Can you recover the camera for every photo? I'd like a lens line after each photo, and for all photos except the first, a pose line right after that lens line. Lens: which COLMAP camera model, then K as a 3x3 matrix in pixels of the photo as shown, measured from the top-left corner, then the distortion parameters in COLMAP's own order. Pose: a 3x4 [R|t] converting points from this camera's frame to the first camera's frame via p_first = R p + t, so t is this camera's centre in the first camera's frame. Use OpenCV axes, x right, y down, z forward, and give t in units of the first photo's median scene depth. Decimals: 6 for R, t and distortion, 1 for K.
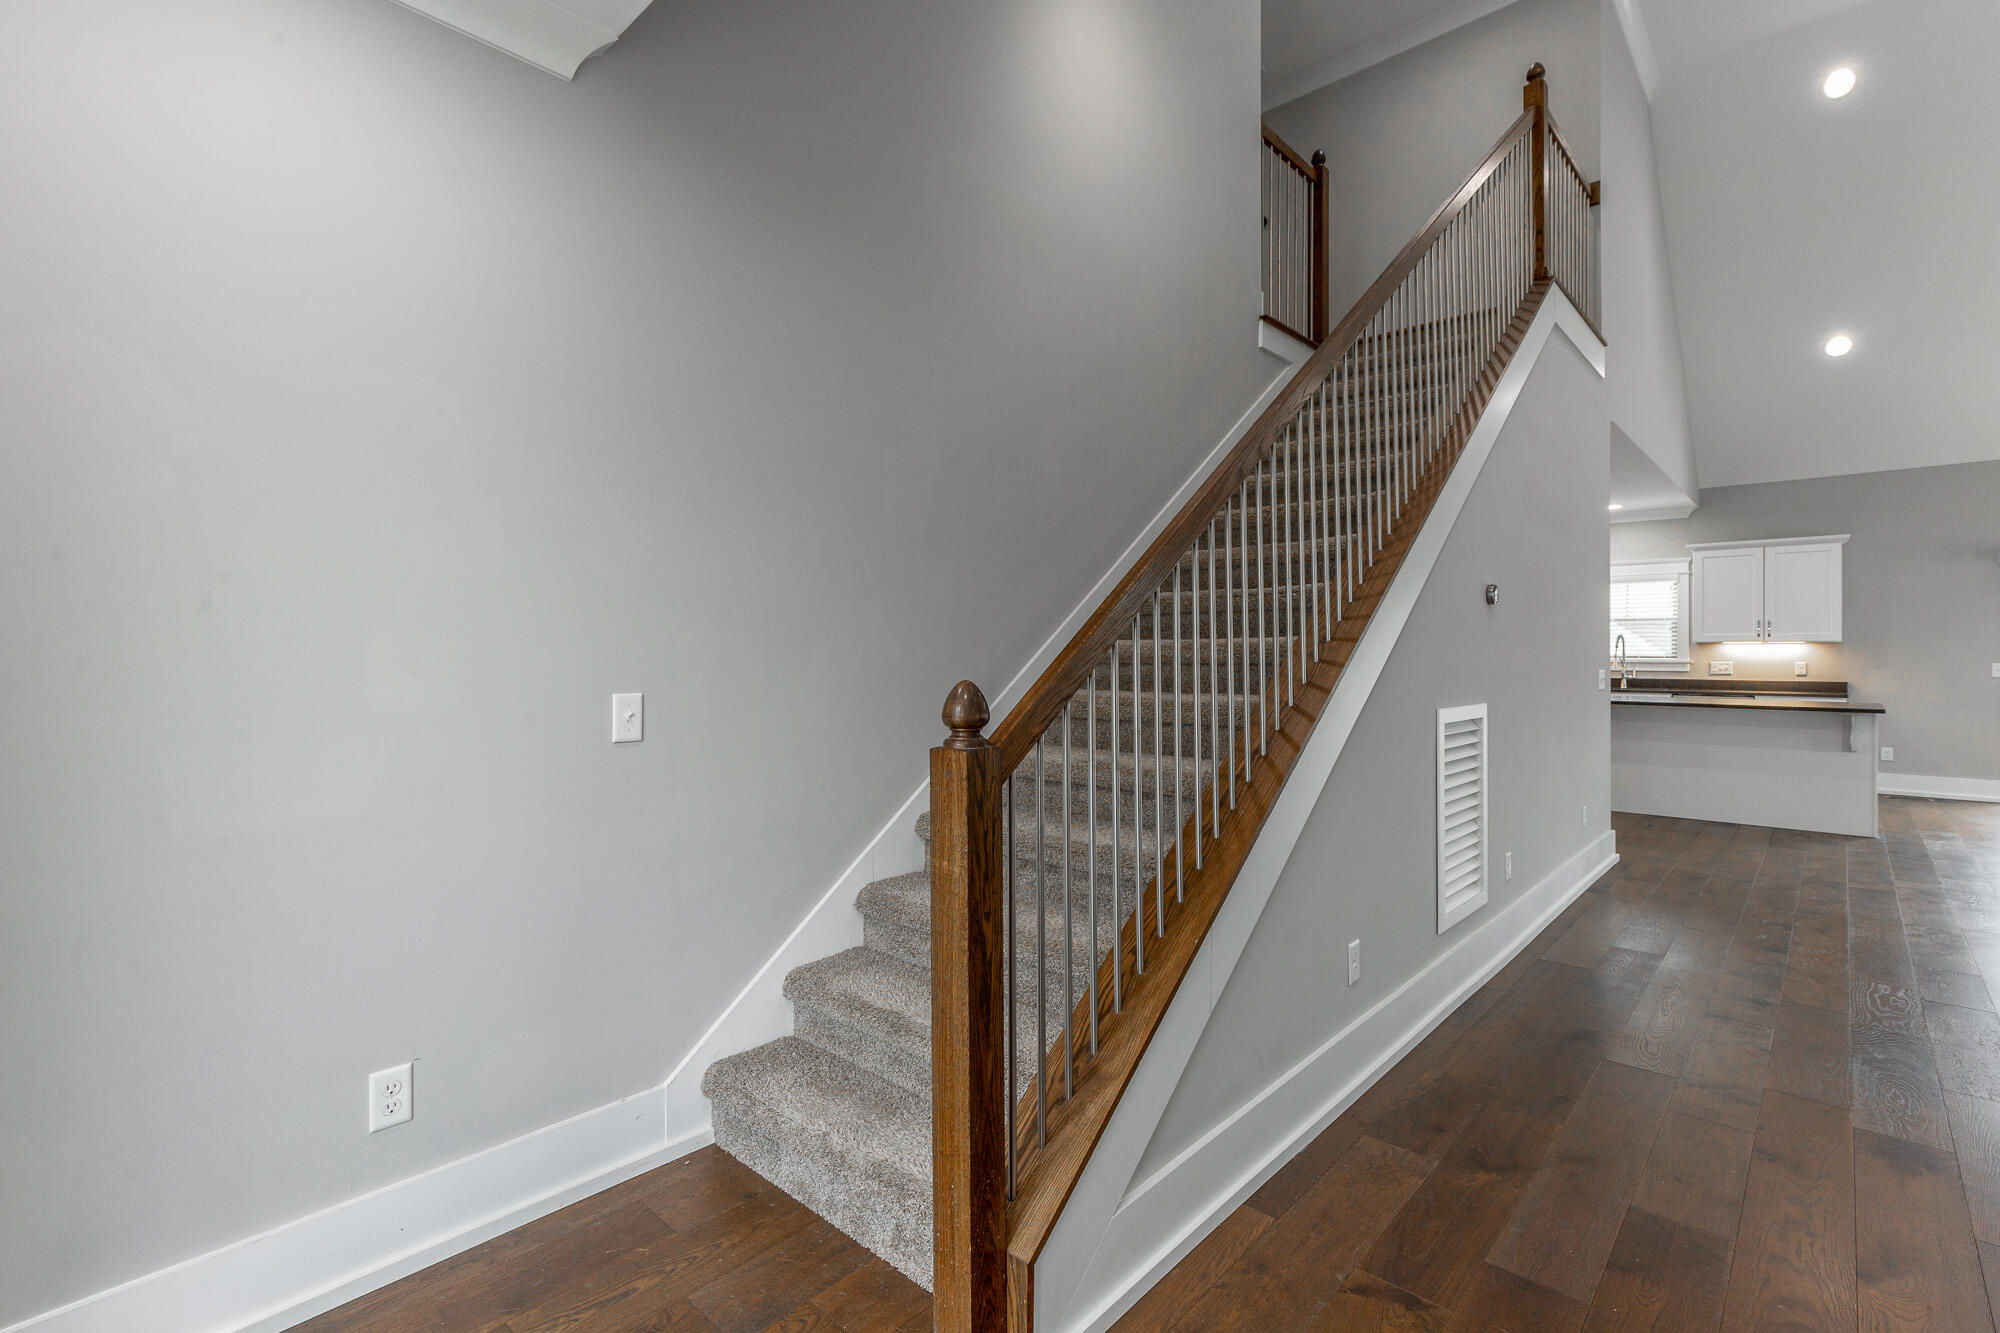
lens RADIAL K [[907.3, 0, 1005.1], [0, 907.3, 652.3], [0, 0, 1]] dist [0.009499, -0.001566]
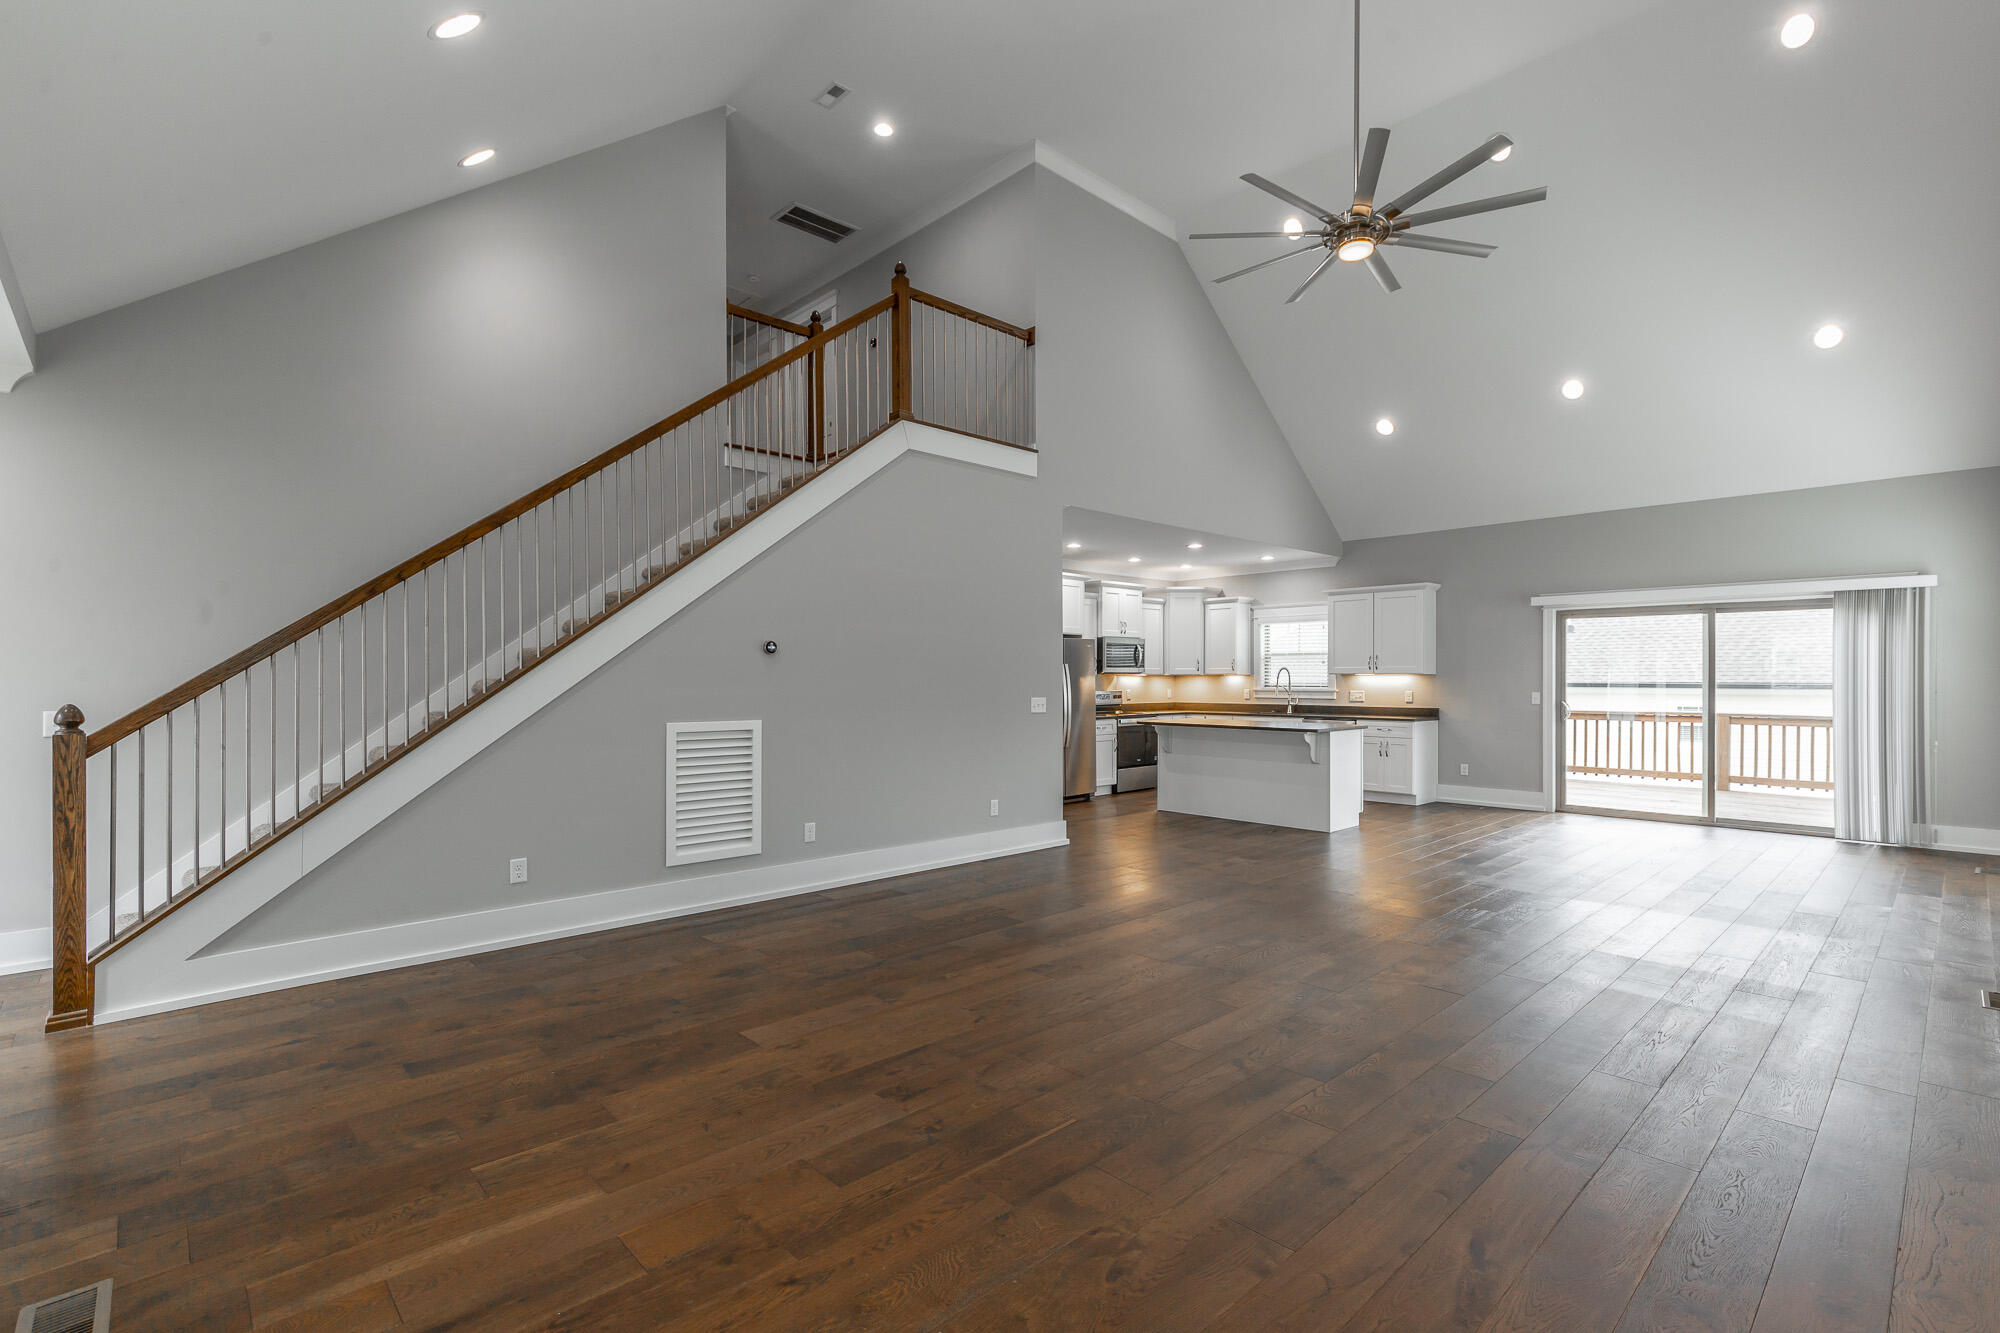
lens RADIAL K [[907.3, 0, 1003.5], [0, 907.3, 679.7], [0, 0, 1]] dist [0.009499, -0.001566]
pose [[0.997455, -0.000751, -0.071299, 0.451543], [0.000814, 0.999999, 0.000856, -0.005359], [0.071299, -0.000912, 0.997455, -0.200954]]
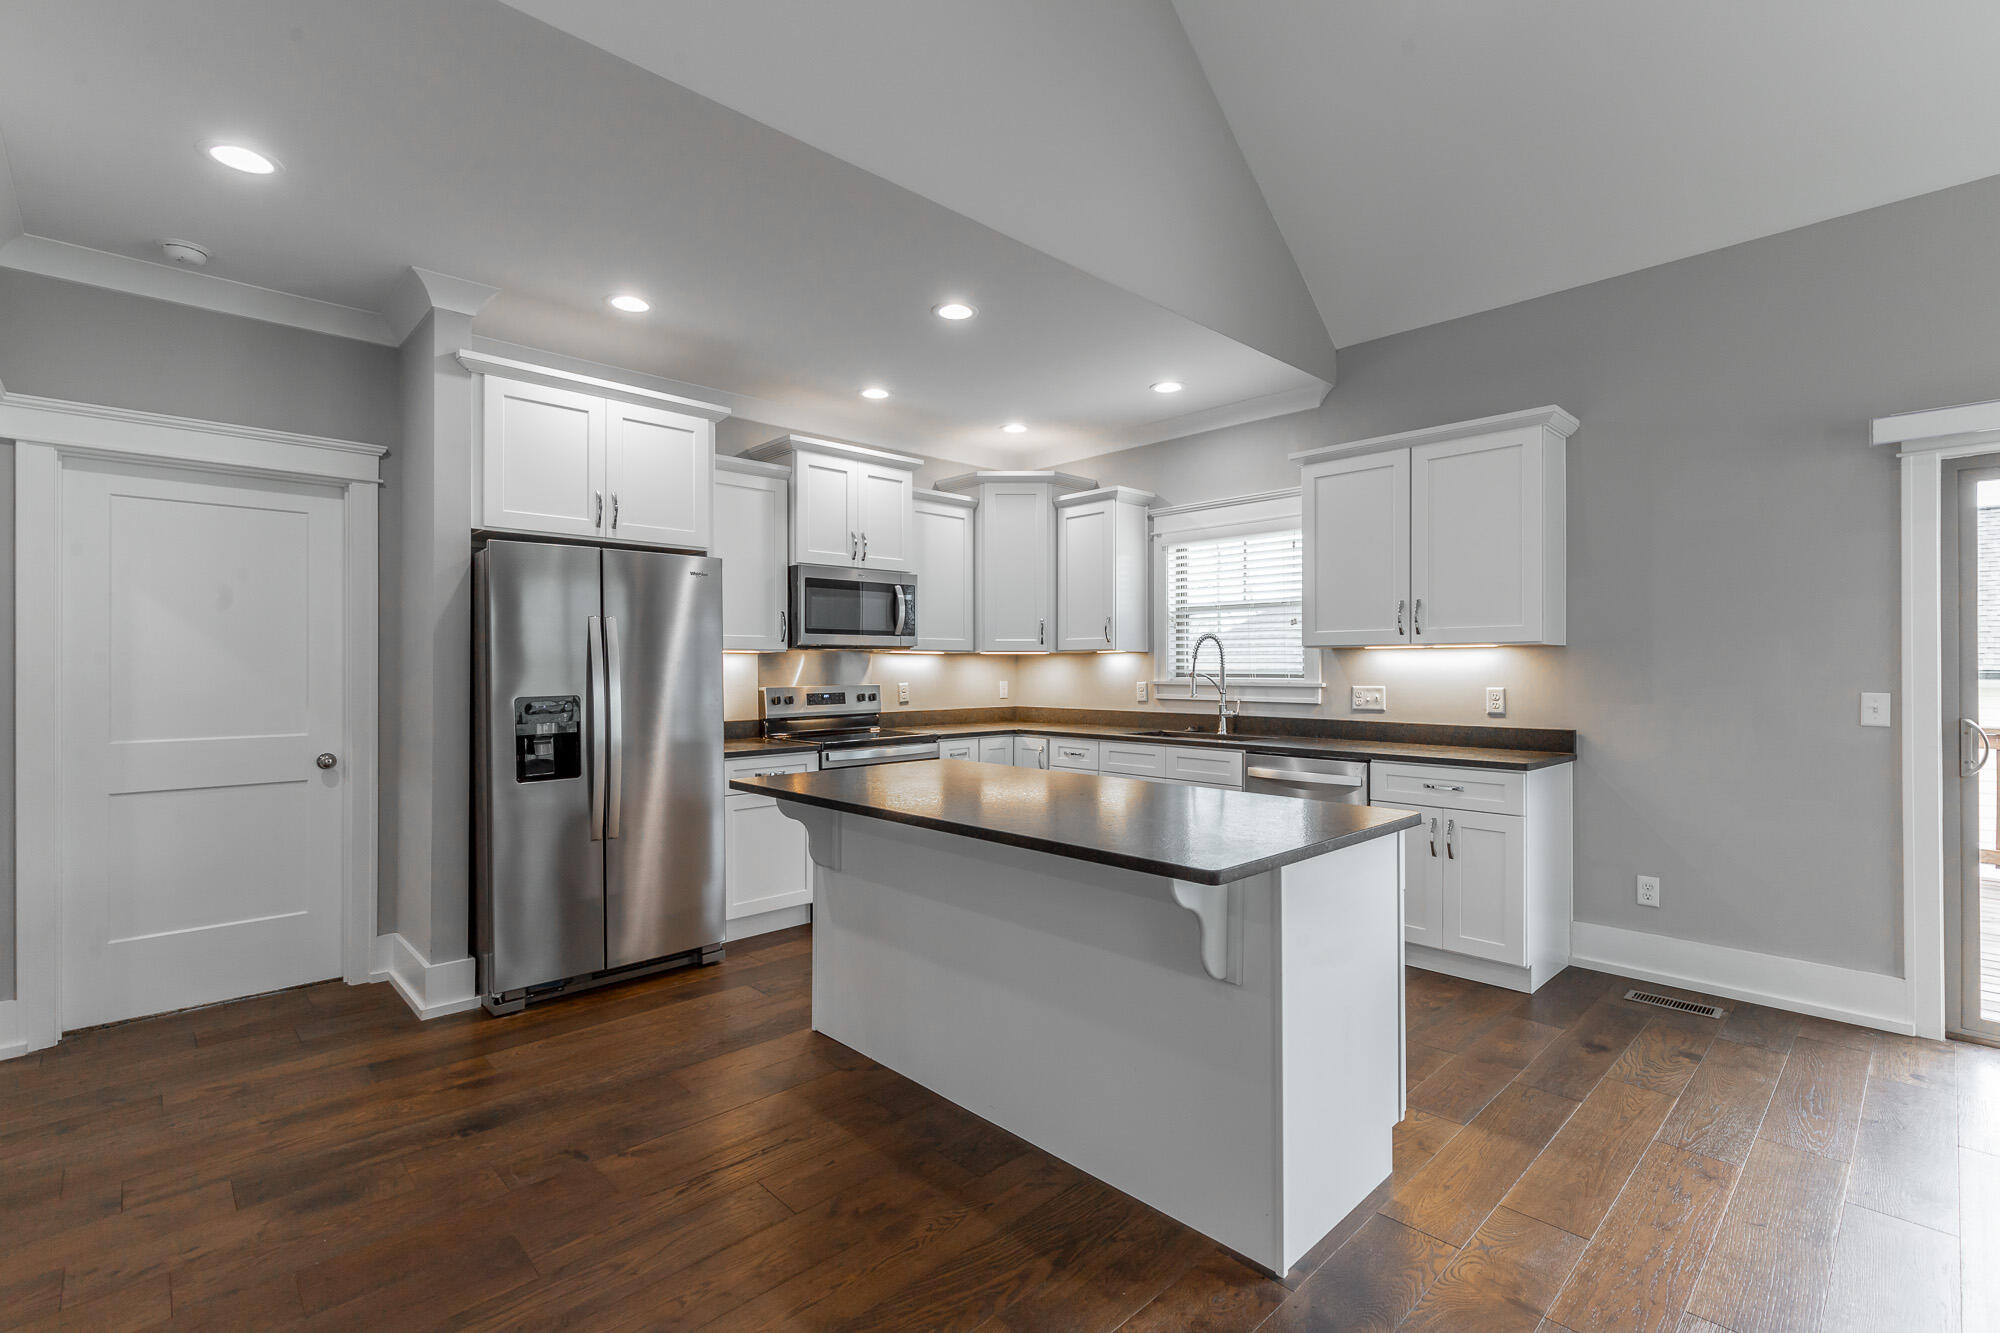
lens RADIAL K [[907.3, 0, 1018.1], [0, 907.3, 663.3], [0, 0, 1]] dist [0.009499, -0.001566]
pose [[0.998491, -0.001634, -0.054899, 0.666759], [0.001391, 0.999989, -0.004479, 0.000048], [0.054905, 0.004396, 0.998482, 0.523340]]
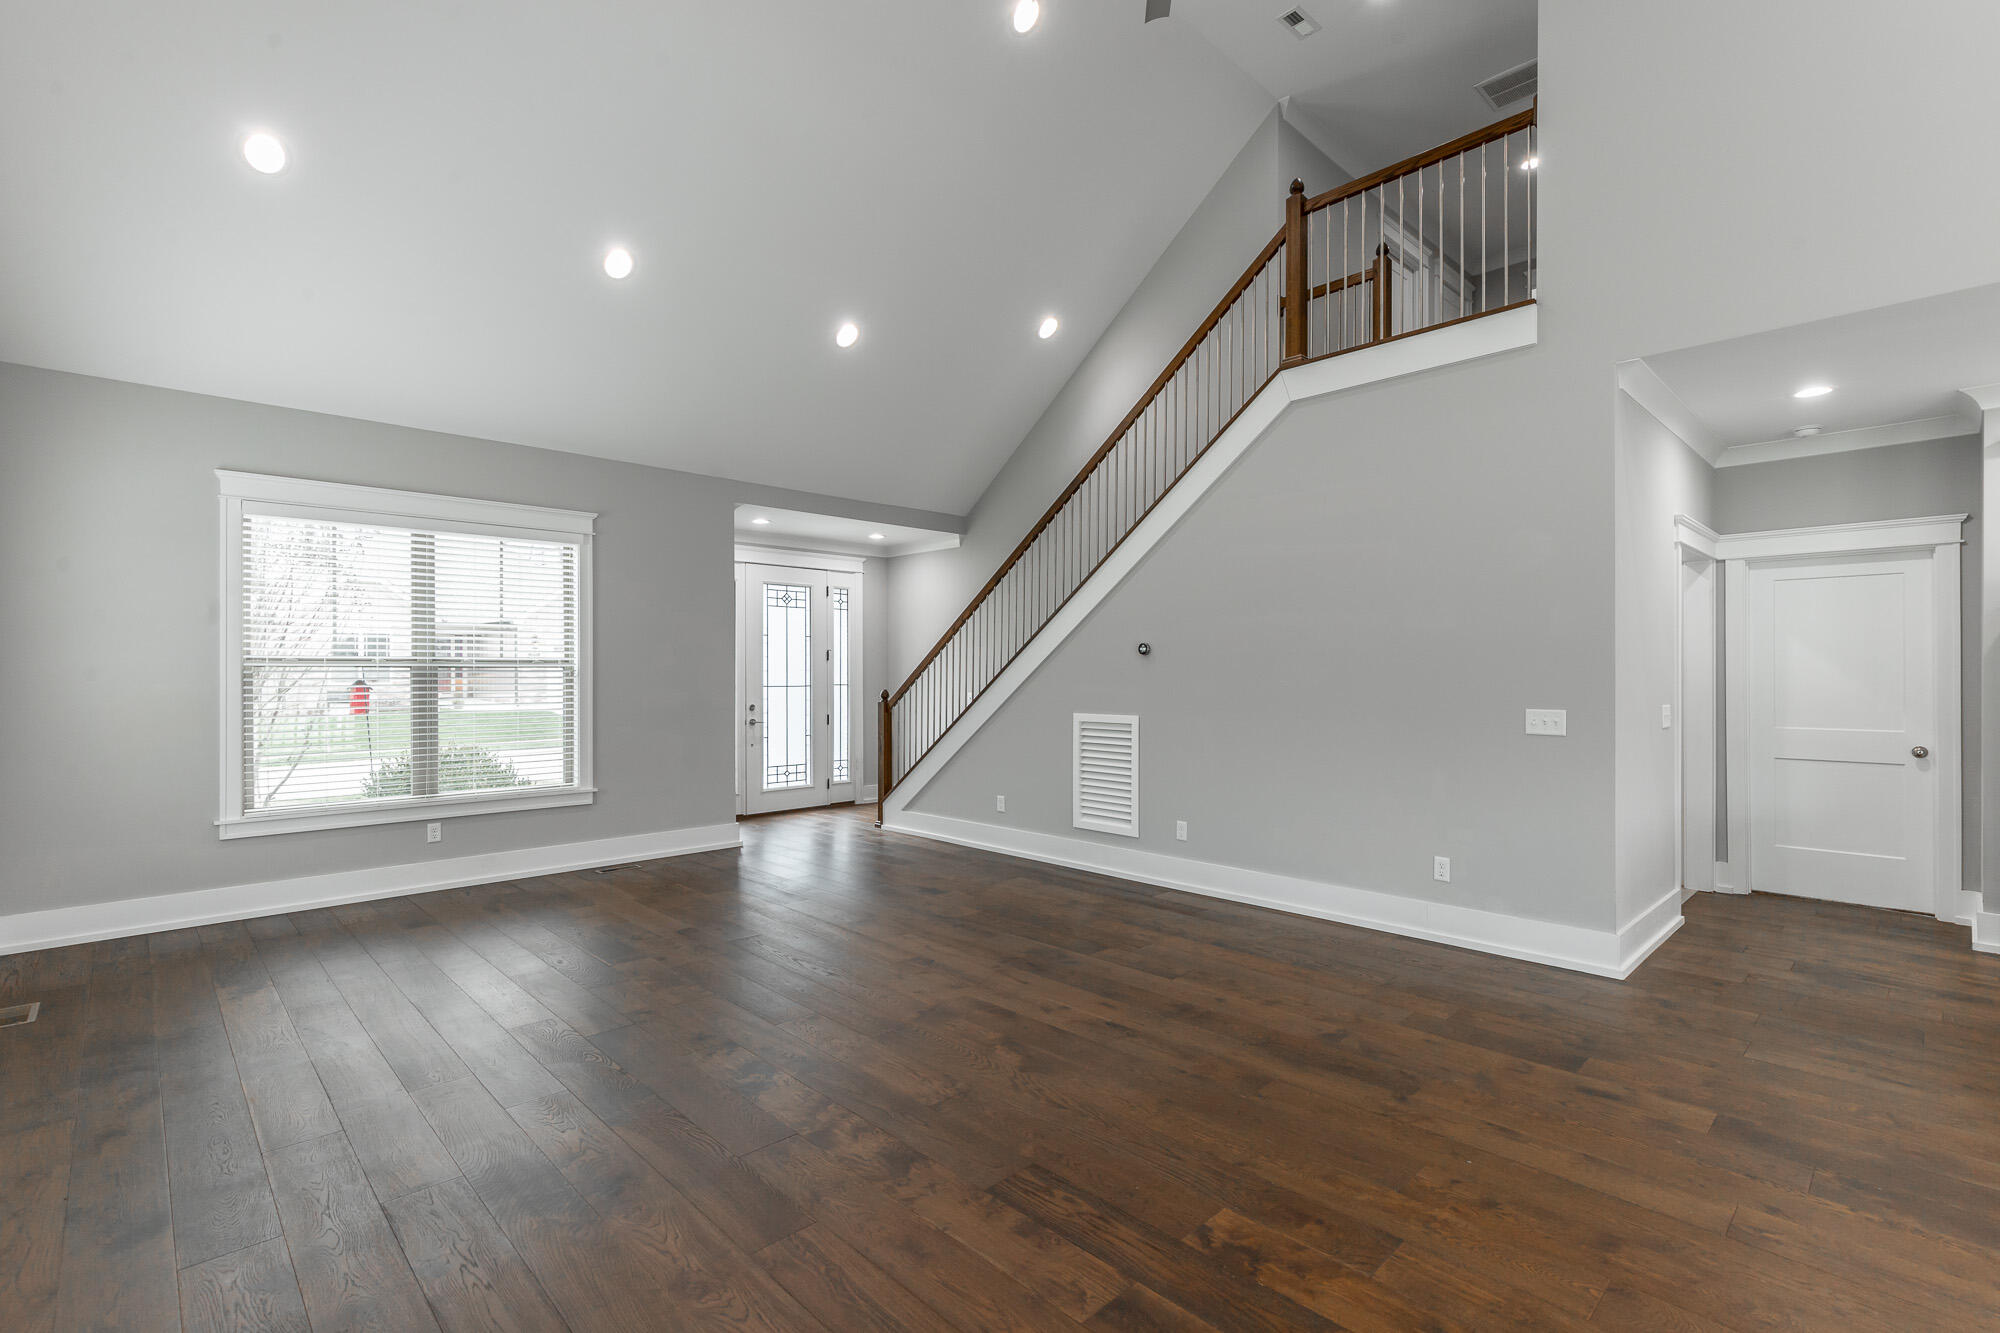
lens RADIAL K [[907.3, 0, 1014.1], [0, 907.3, 674.6], [0, 0, 1]] dist [0.009499, -0.001566]
pose [[-0.055740, -0.001398, -0.998444, 0.948514], [0.003048, 0.999994, -0.001570, -0.007333], [0.998441, -0.003131, -0.055736, 0.379778]]
